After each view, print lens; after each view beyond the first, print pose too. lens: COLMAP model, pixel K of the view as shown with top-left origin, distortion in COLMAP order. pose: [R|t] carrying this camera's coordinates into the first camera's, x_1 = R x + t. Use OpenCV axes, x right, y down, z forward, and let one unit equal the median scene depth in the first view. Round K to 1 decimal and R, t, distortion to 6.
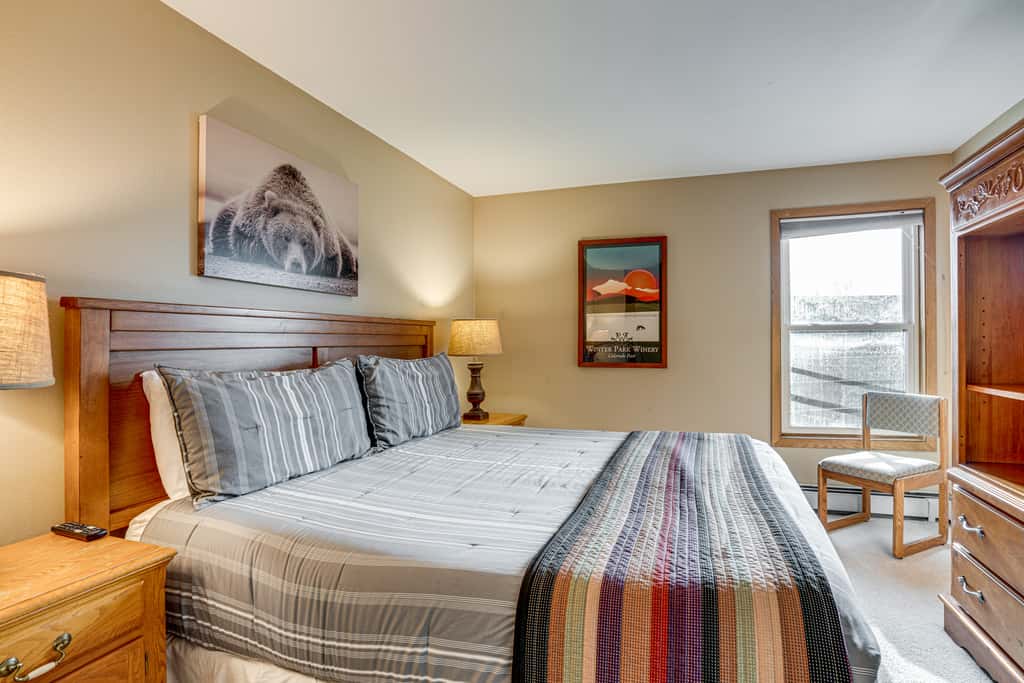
lens RADIAL K [[490.3, 0, 519.3], [0, 490.3, 347.8], [0, 0, 1]] dist [-0.026930, 0.008907]
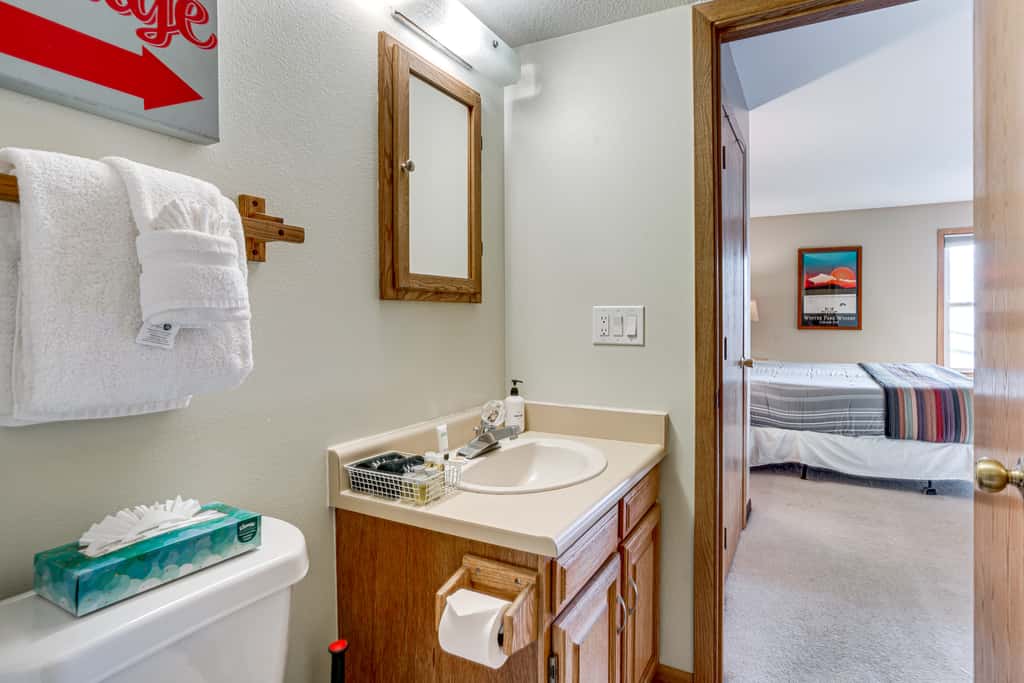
lens RADIAL K [[490.3, 0, 524.3], [0, 490.3, 326.1], [0, 0, 1]] dist [-0.026930, 0.008907]
pose [[0.987263, 0.004916, -0.159022, -0.513199], [-0.002699, 0.999896, 0.014153, 0.008668], [0.159075, -0.013544, 0.987174, -0.701787]]
